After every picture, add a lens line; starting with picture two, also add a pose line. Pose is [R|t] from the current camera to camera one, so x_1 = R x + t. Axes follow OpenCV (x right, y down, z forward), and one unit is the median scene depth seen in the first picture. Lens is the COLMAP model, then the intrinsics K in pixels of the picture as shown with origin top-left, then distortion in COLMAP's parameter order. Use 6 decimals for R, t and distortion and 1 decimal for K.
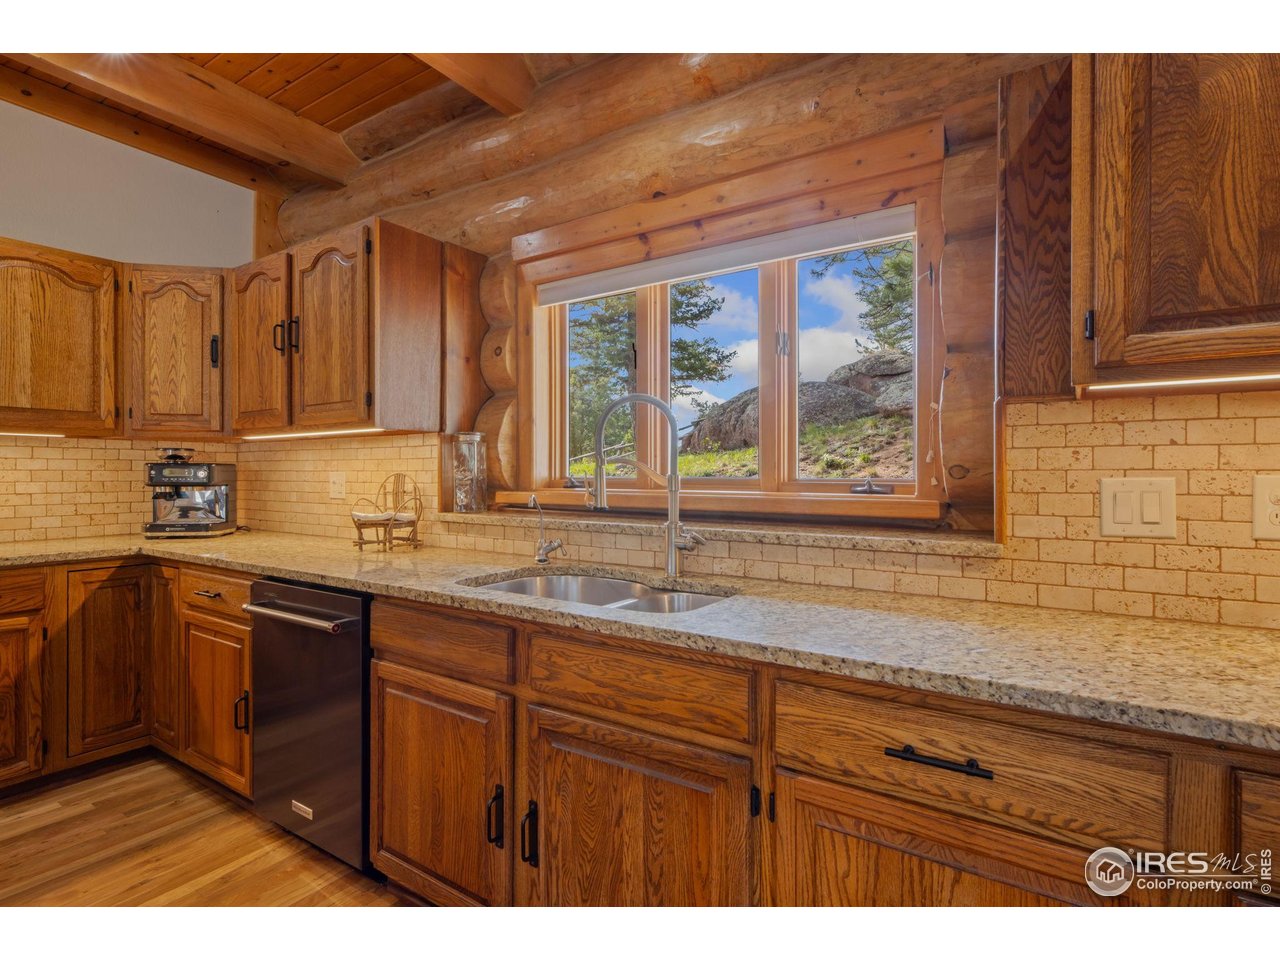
lens RADIAL K [[656.6, 0, 641.0], [0, 656.6, 477.2], [0, 0, 1]] dist [-0.001714, 0.000051]
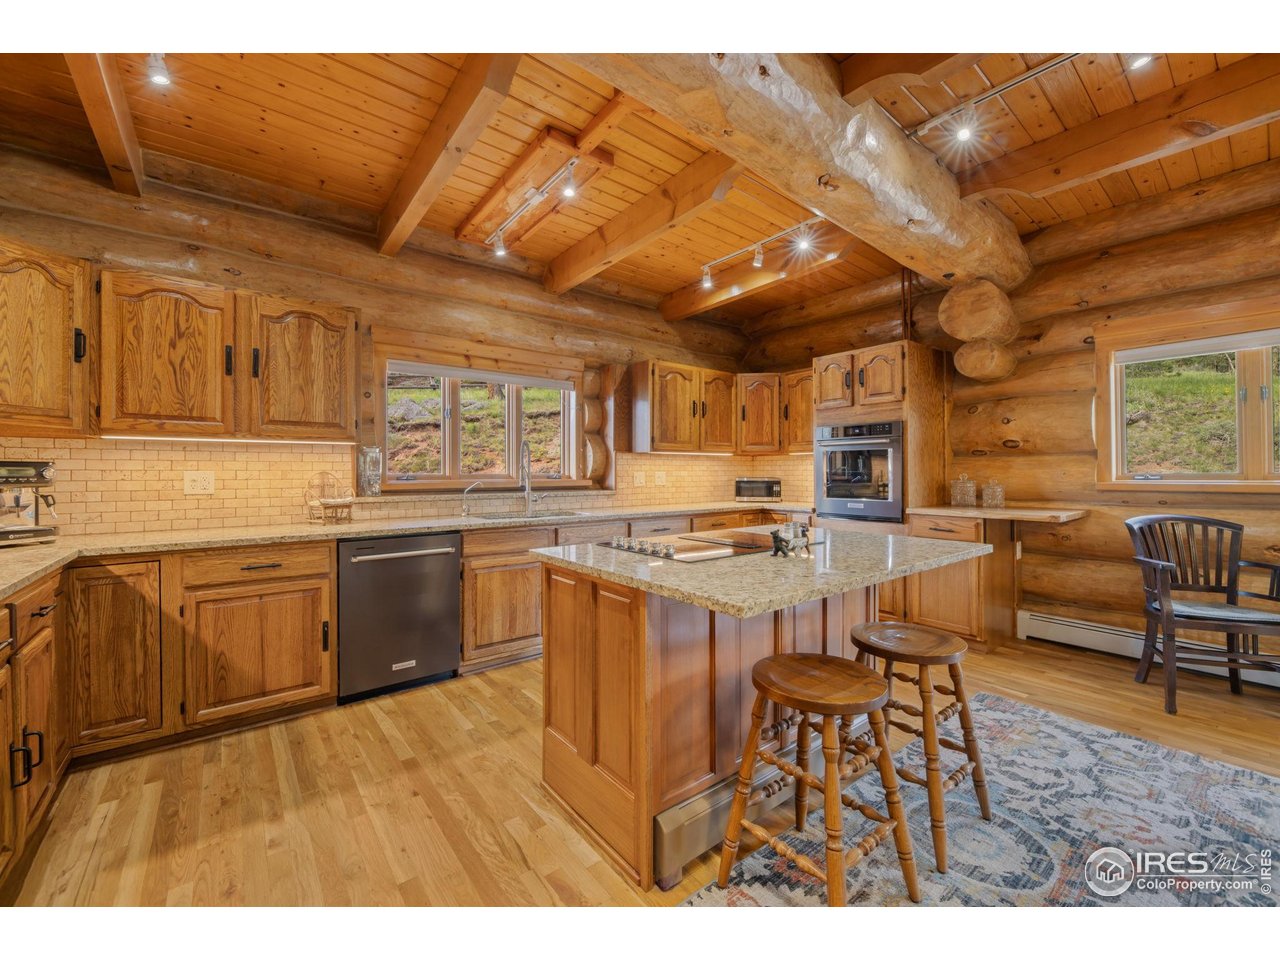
lens RADIAL K [[524.8, 0, 650.9], [0, 524.8, 473.1], [0, 0, 1]] dist [0.001591, 0.000108]
pose [[0.294262, -0.004729, 0.955713, -1.326927], [0.007222, 0.999970, 0.002724, -0.001455], [-0.955697, 0.006101, 0.294288, -0.030387]]
